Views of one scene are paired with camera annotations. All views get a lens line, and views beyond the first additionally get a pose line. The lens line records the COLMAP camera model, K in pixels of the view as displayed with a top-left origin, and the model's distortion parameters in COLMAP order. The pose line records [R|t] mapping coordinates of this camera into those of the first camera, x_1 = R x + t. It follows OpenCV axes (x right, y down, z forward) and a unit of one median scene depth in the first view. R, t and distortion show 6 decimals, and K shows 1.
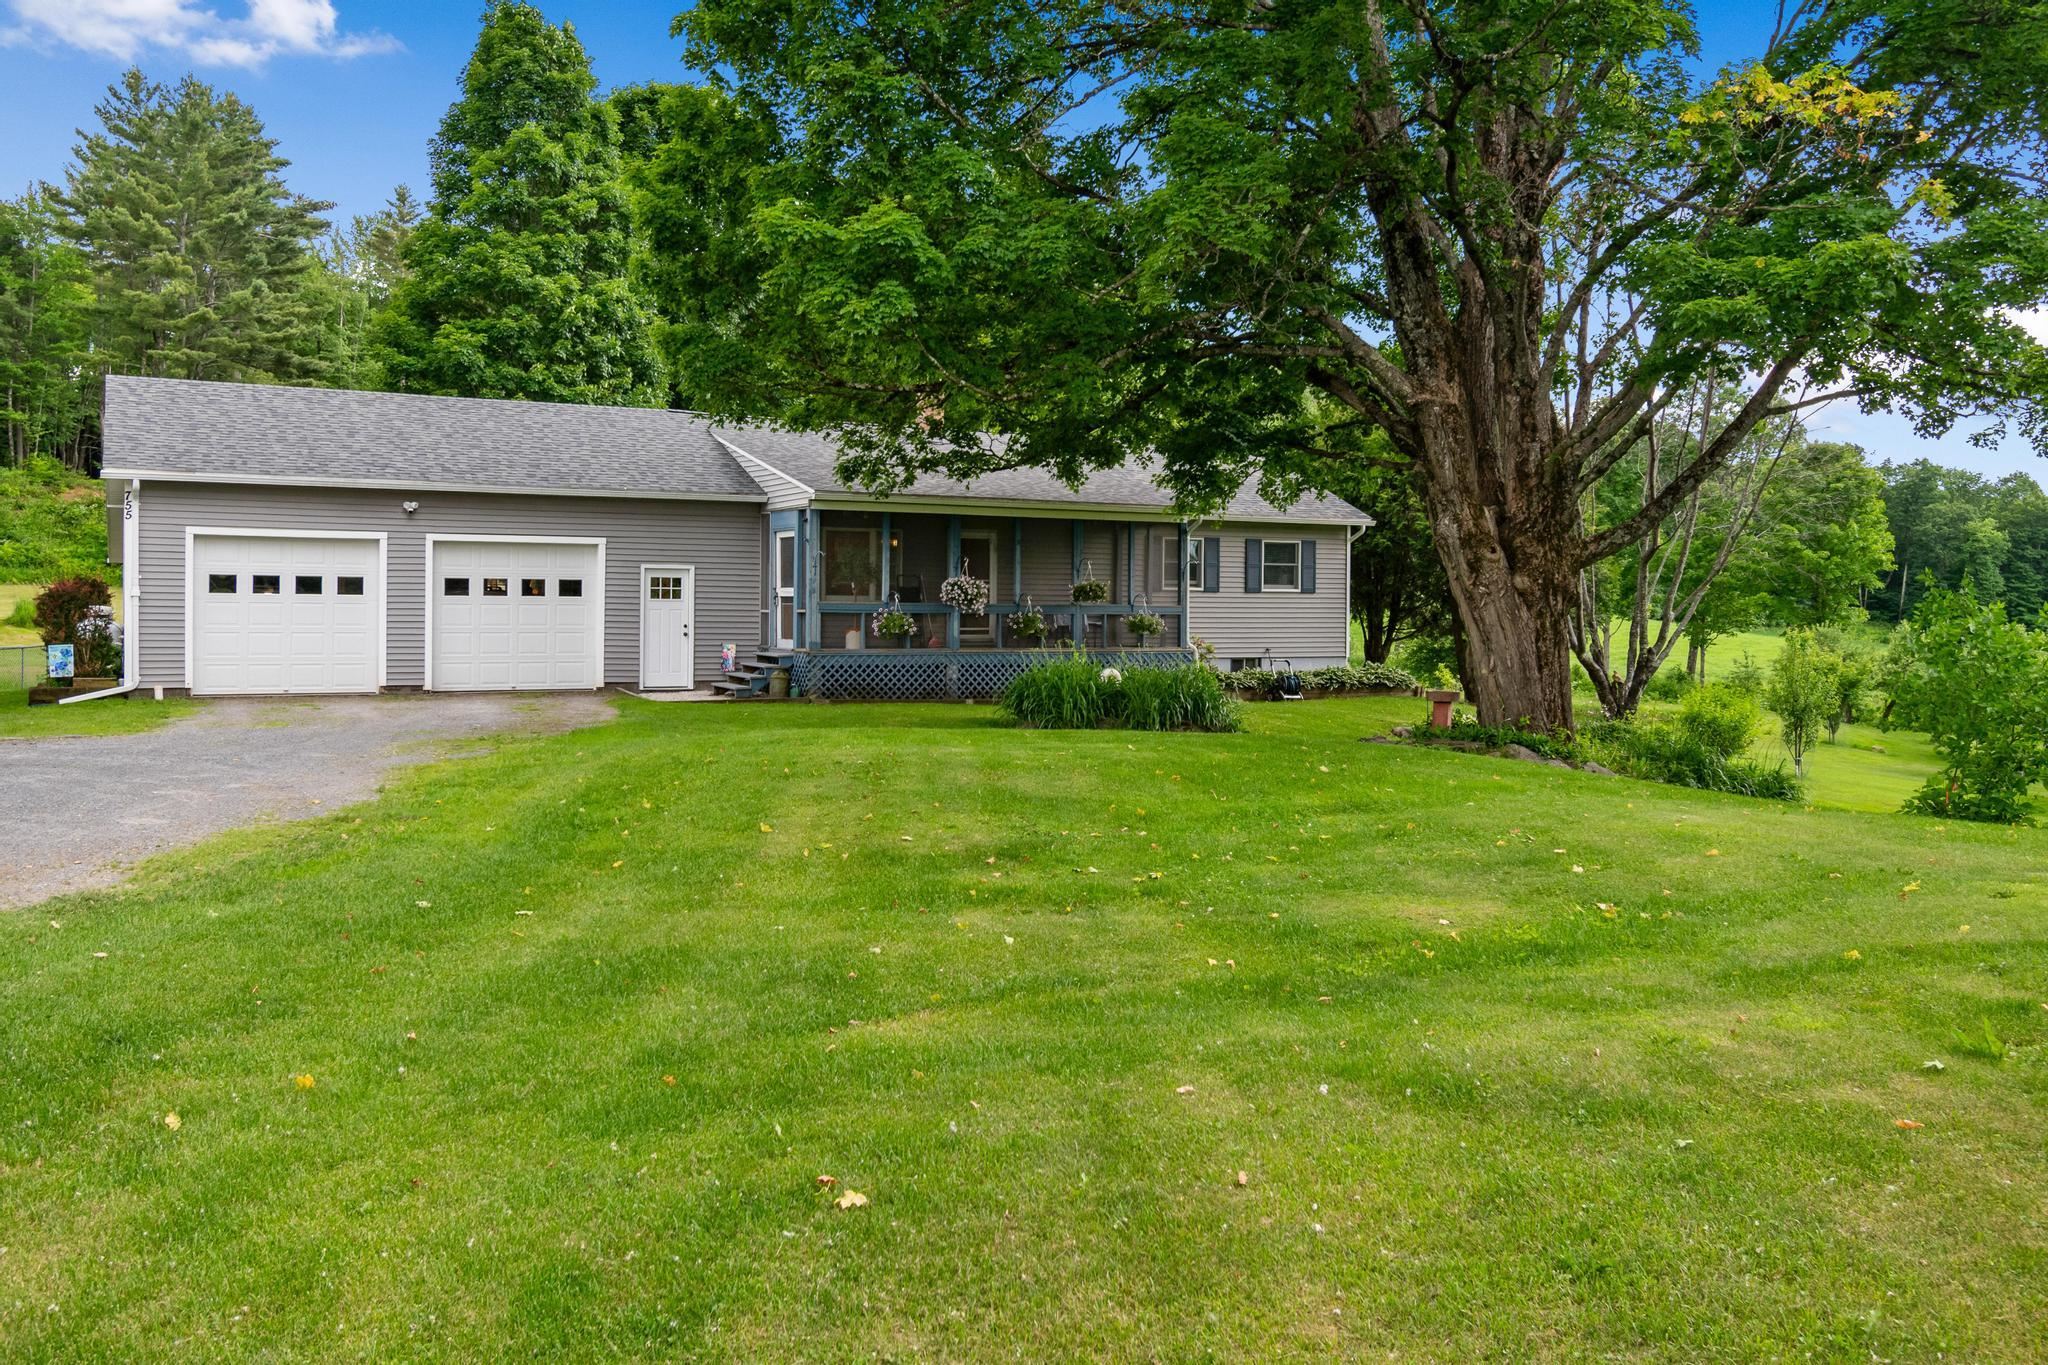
lens RADIAL K [[1740.4, 0, 1013.2], [0, 1740.4, 617.9], [0, 0, 1]] dist [0.006827, -0.001984]
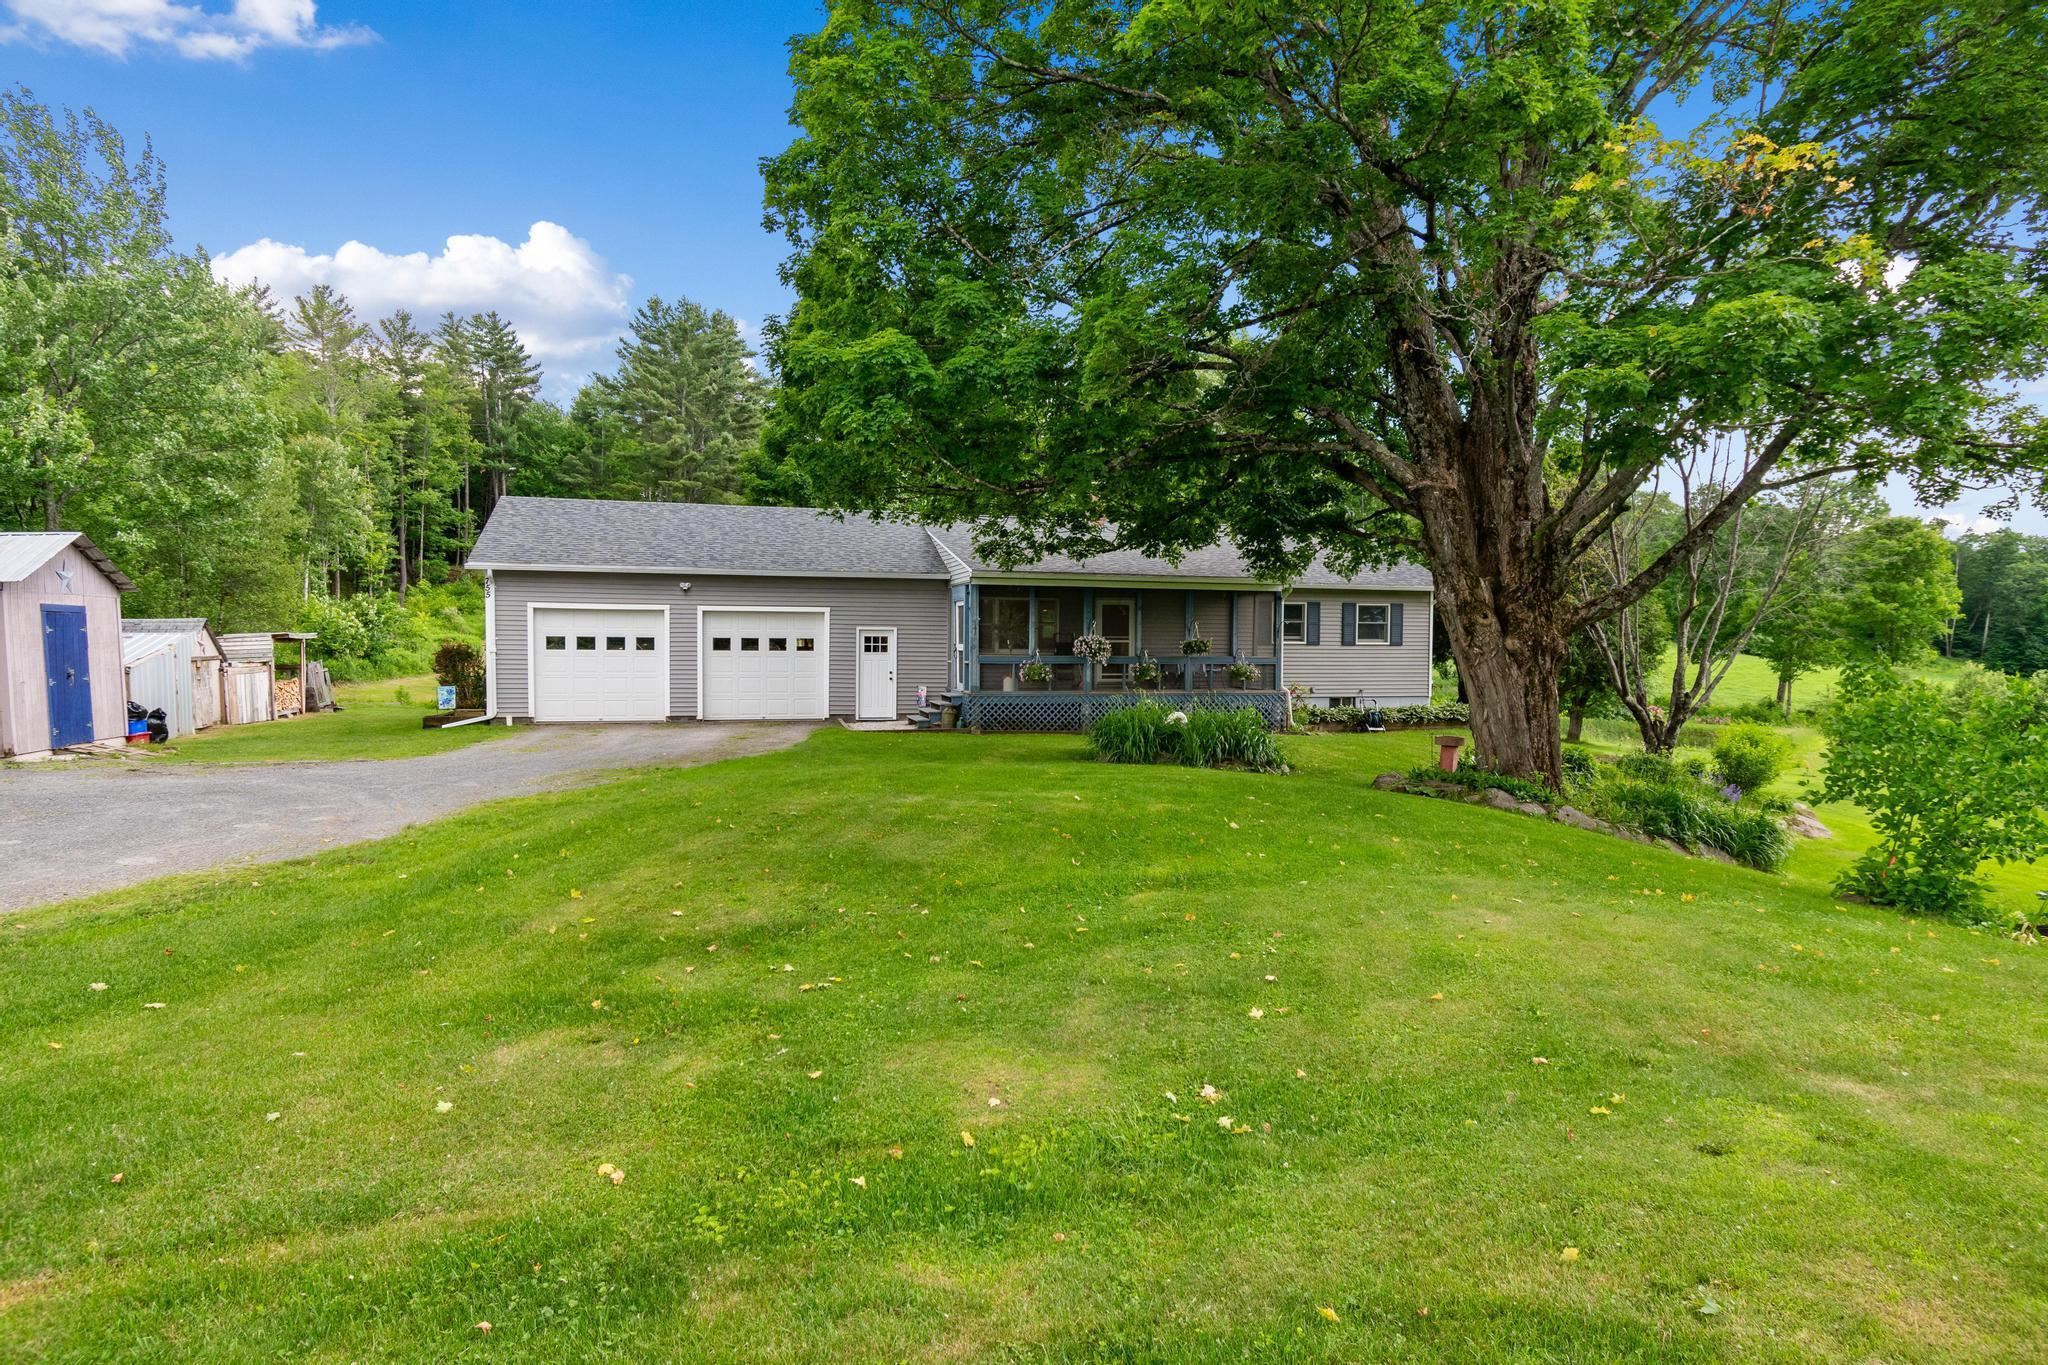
lens RADIAL K [[1190.9, 0, 1024.0], [0, 1190.9, 682.5], [0, 0, 1]] dist [0.001545, -0.001118]
pose [[0.977902, 0.005853, -0.208982, 0.106328], [-0.000625, 0.999685, 0.025073, -0.010949], [0.209063, -0.024388, 0.977598, 0.128219]]
